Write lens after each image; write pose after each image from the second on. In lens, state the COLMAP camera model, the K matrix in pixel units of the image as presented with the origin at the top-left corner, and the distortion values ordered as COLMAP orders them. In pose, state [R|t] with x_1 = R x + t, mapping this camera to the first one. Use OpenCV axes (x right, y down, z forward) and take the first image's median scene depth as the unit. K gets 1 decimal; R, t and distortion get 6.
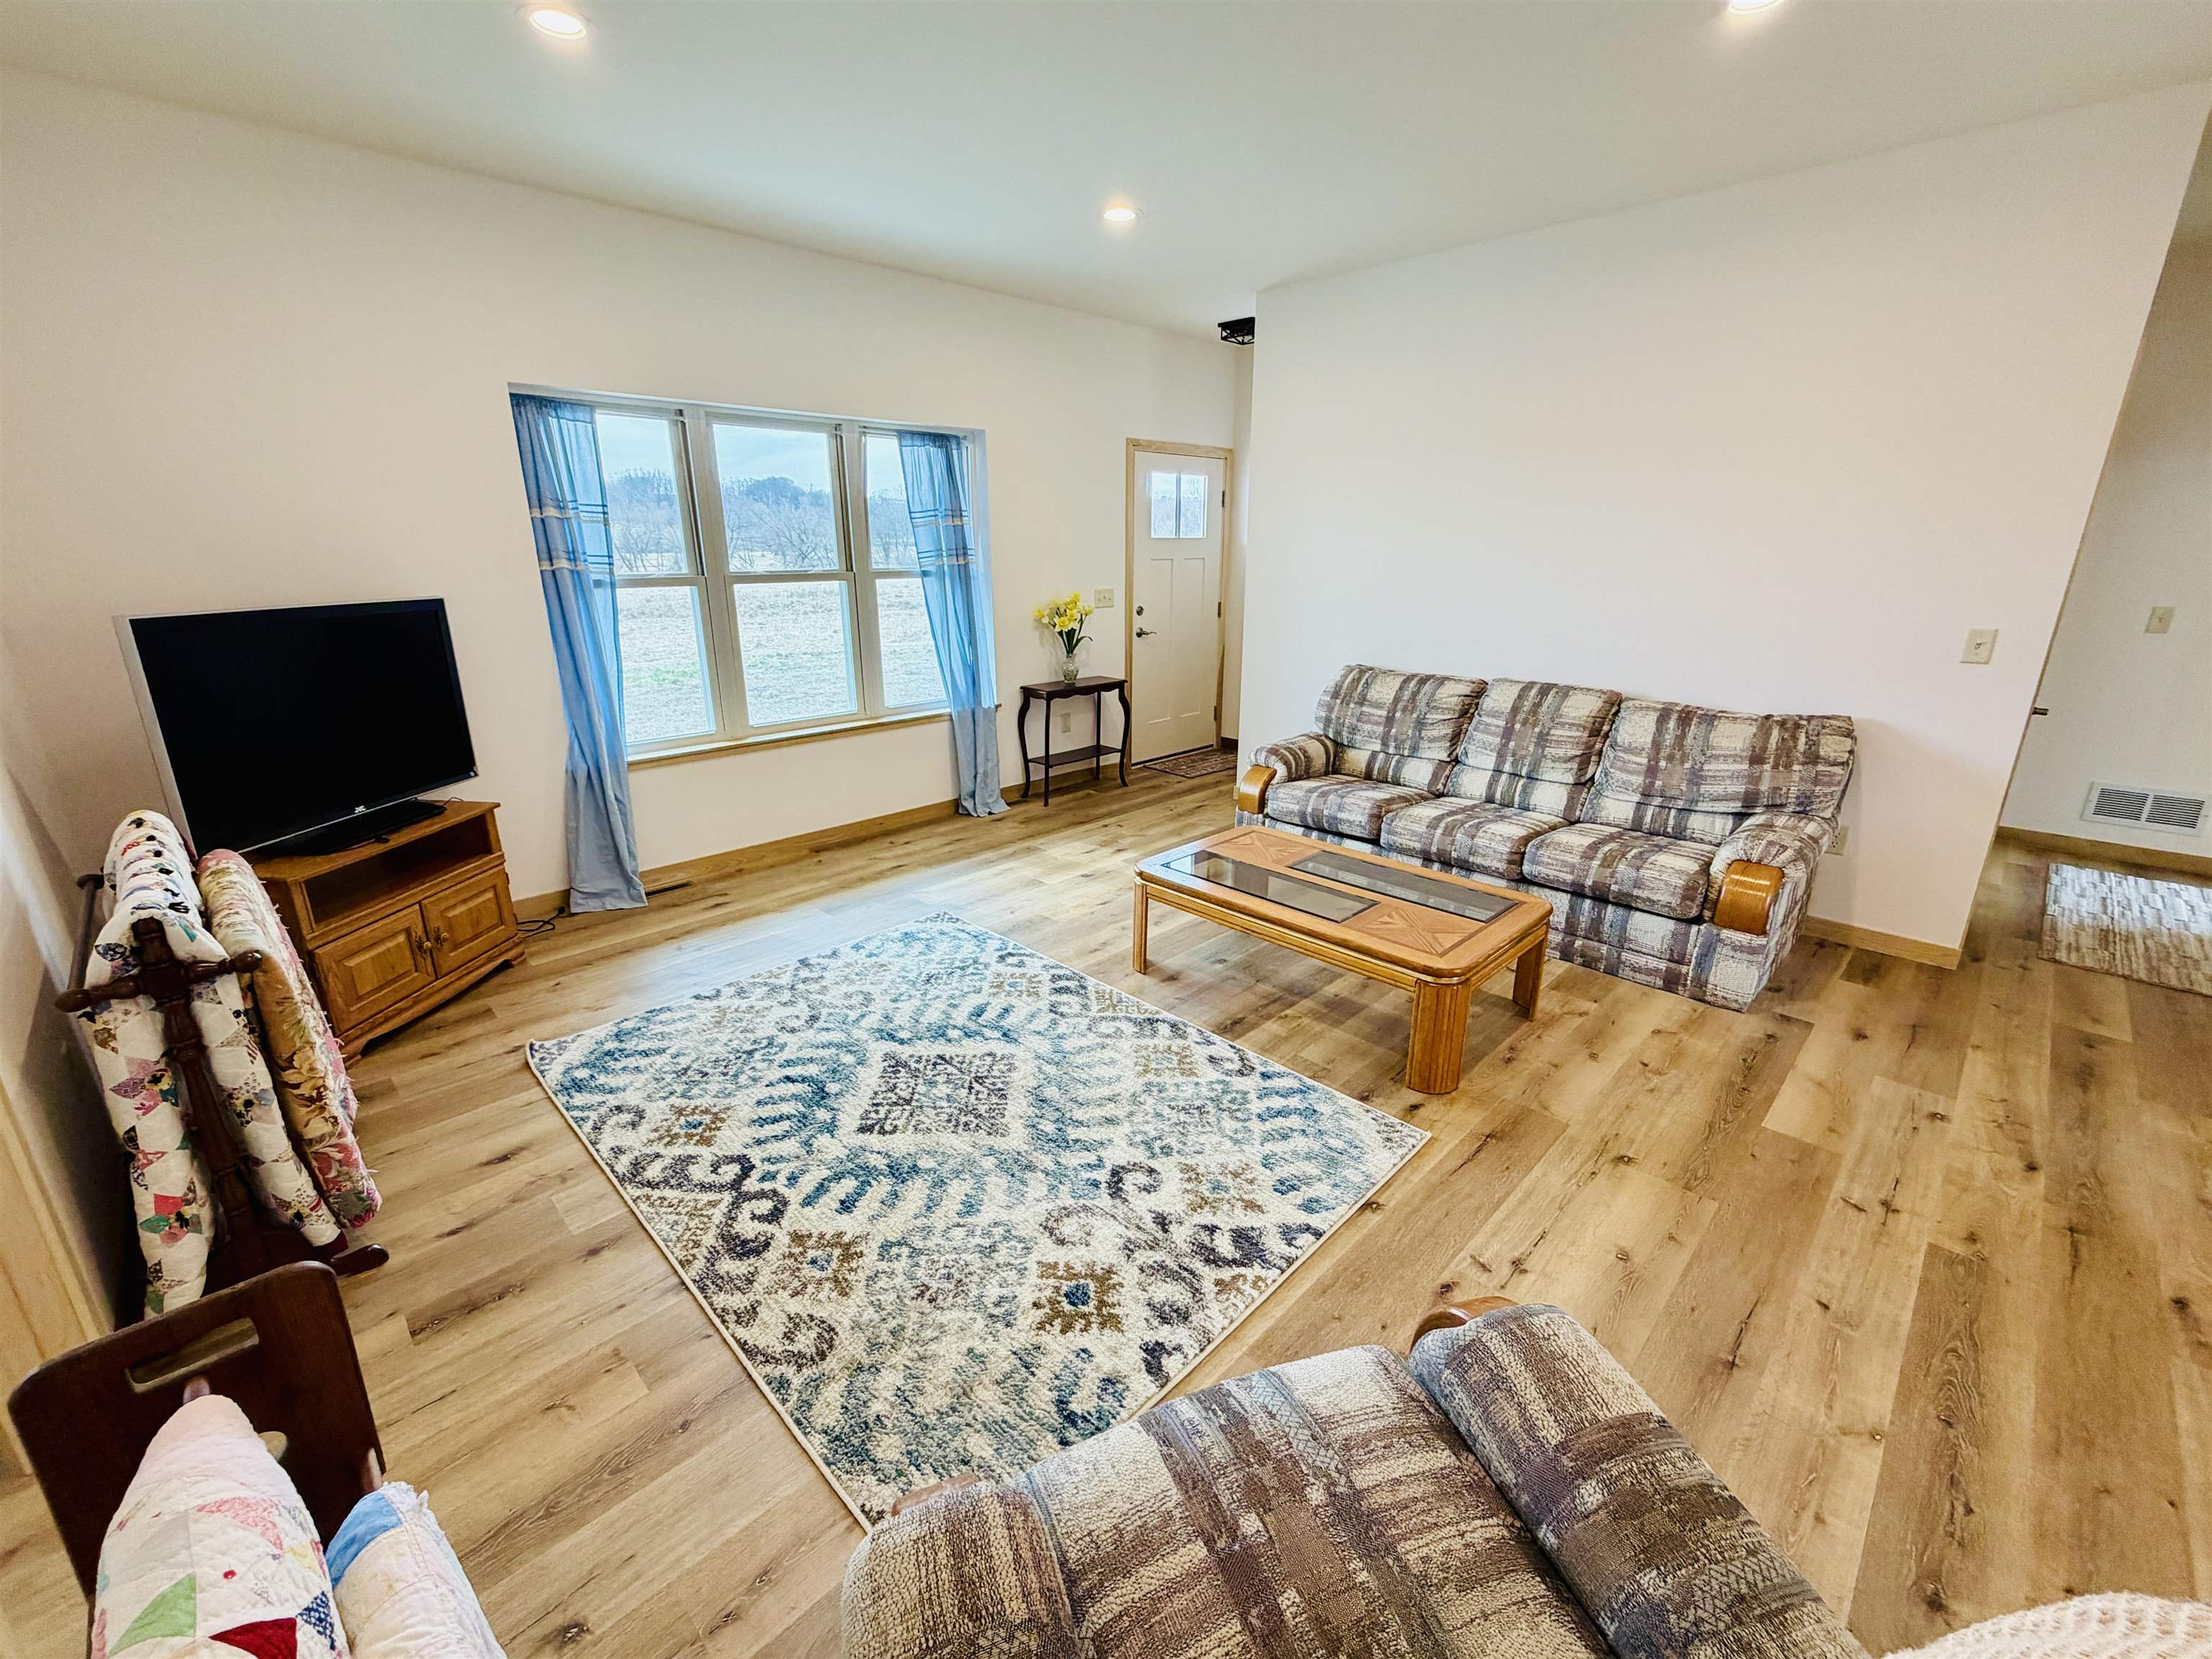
lens RADIAL K [[915.8, 0, 1103.7], [0, 915.8, 828.0], [0, 0, 1]] dist [0.000267, -0.000451]
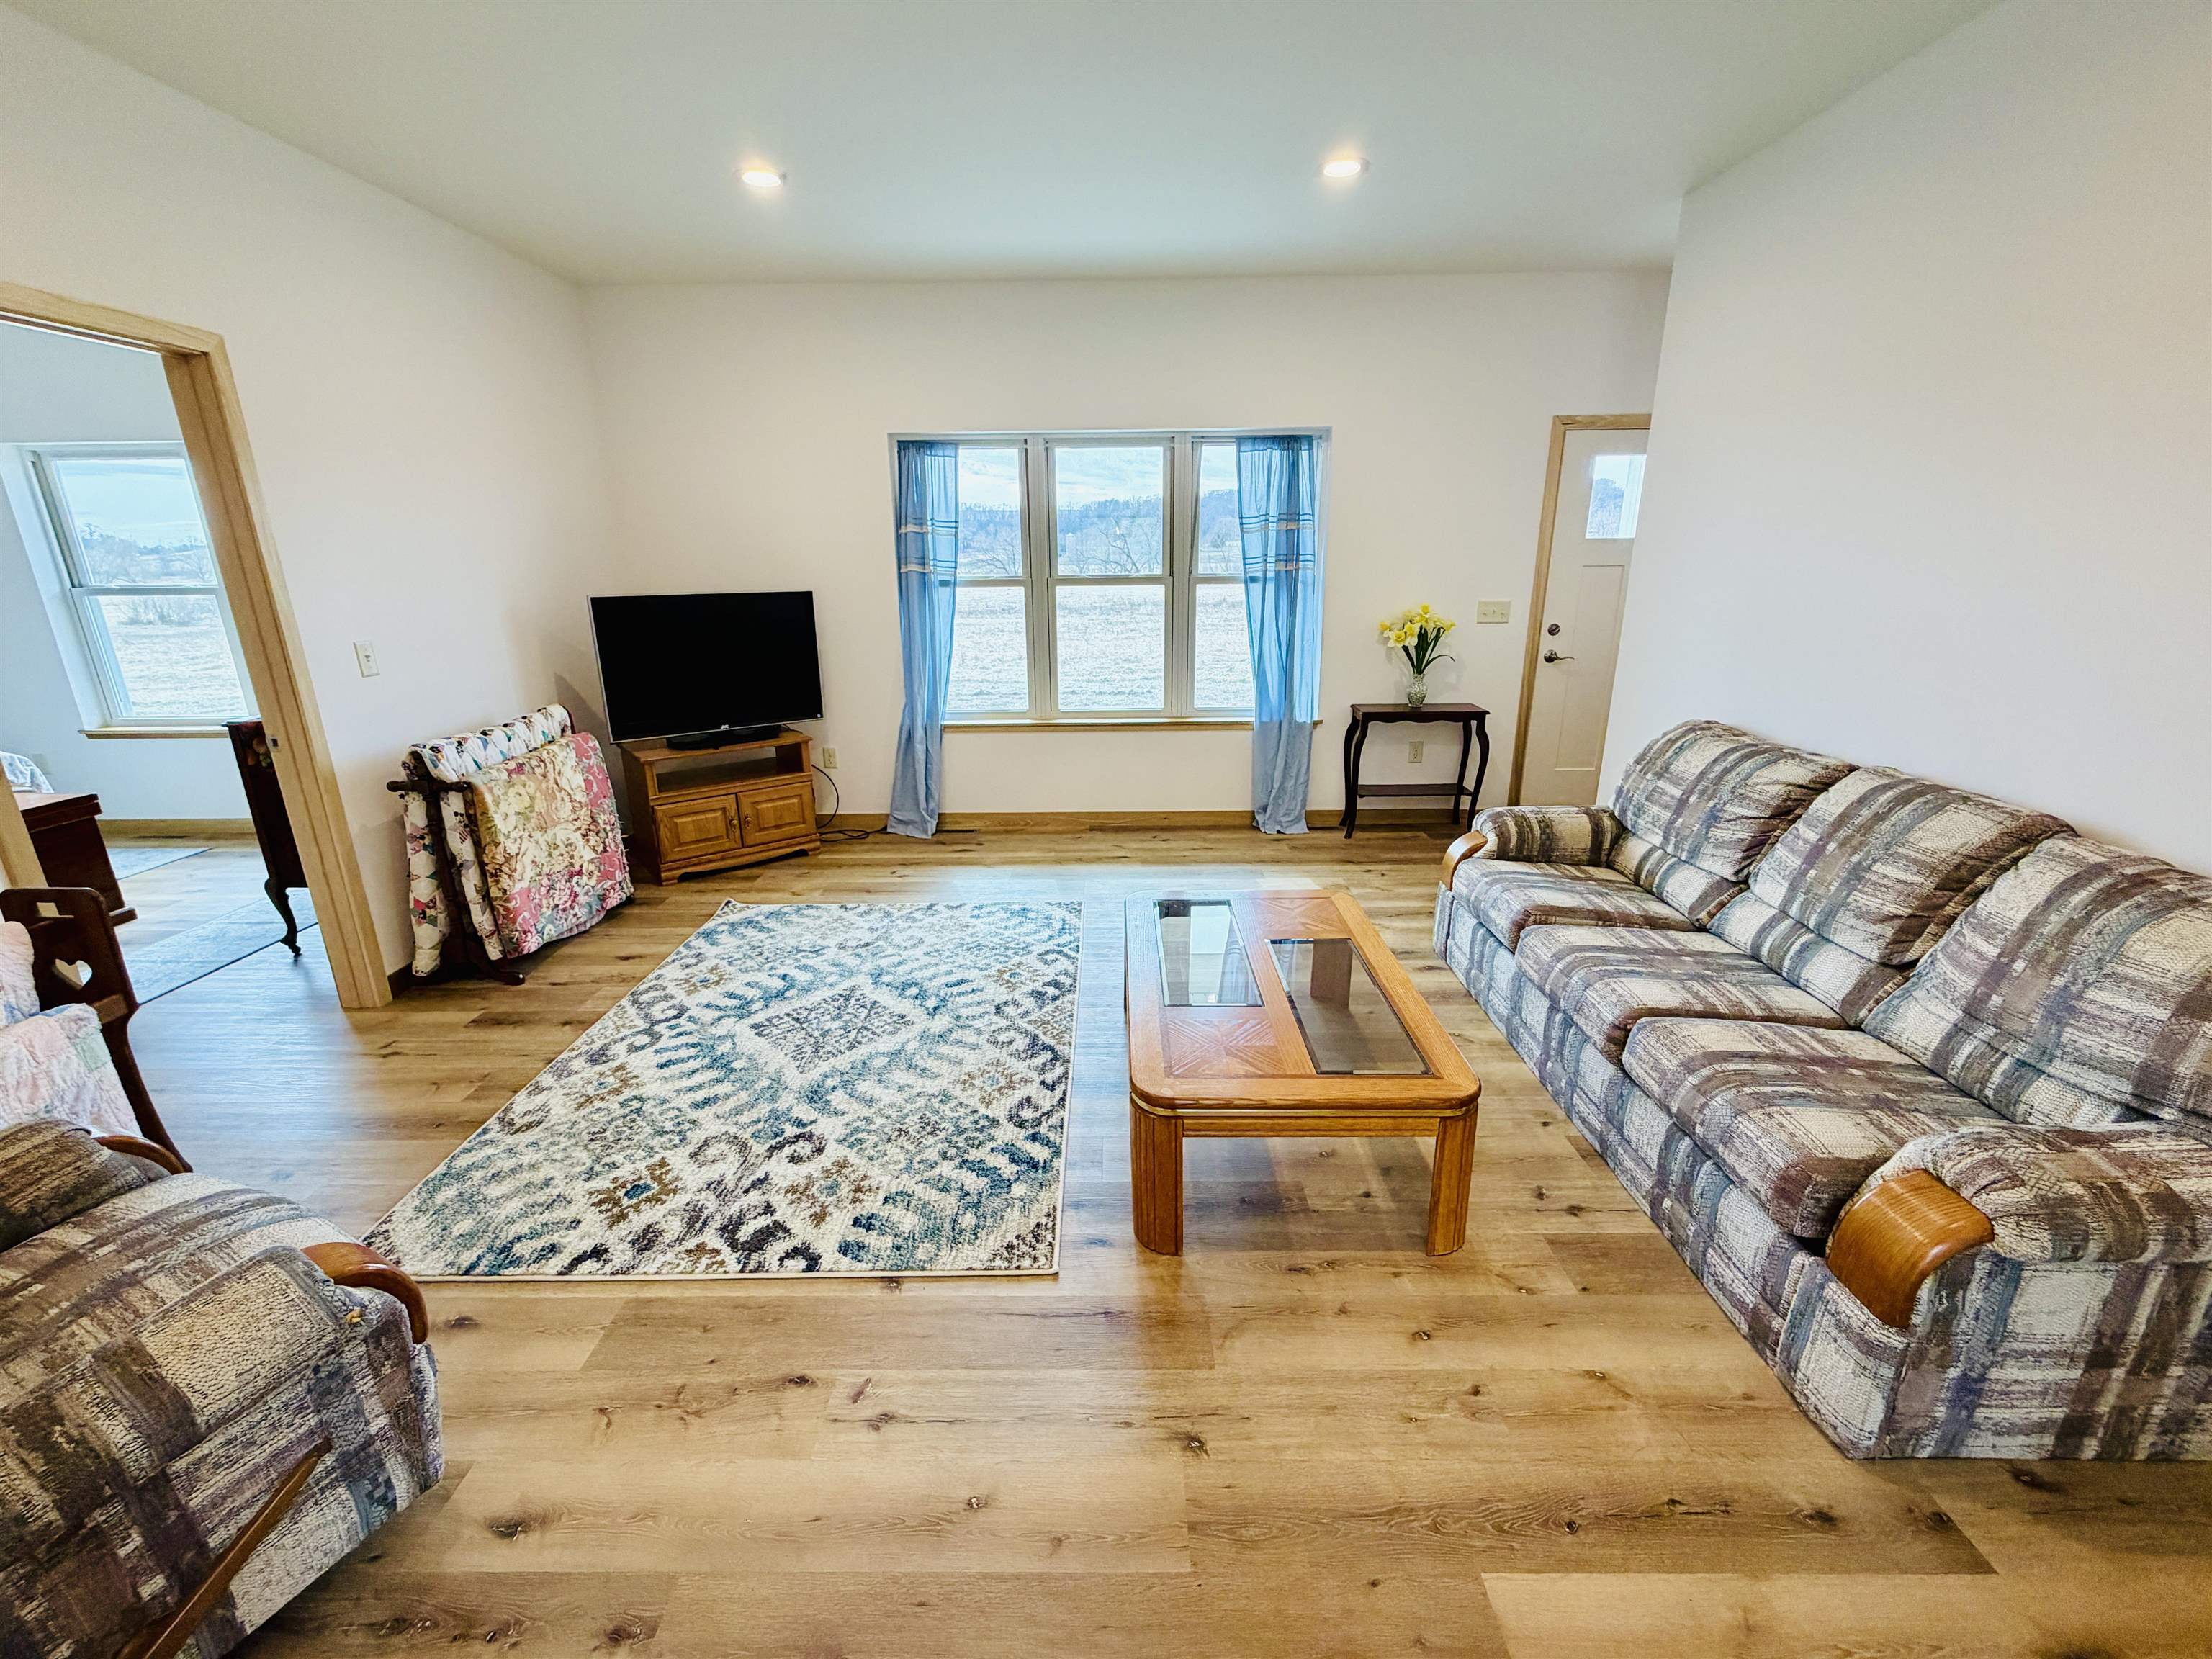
lens RADIAL K [[915.8, 0, 1103.7], [0, 915.8, 828.0], [0, 0, 1]] dist [0.000267, -0.000451]
pose [[0.704521, 0.197981, -0.681508, 0.545497], [-0.202545, 0.976452, 0.074279, -0.074601], [0.680166, 0.085705, 0.728031, 0.255322]]
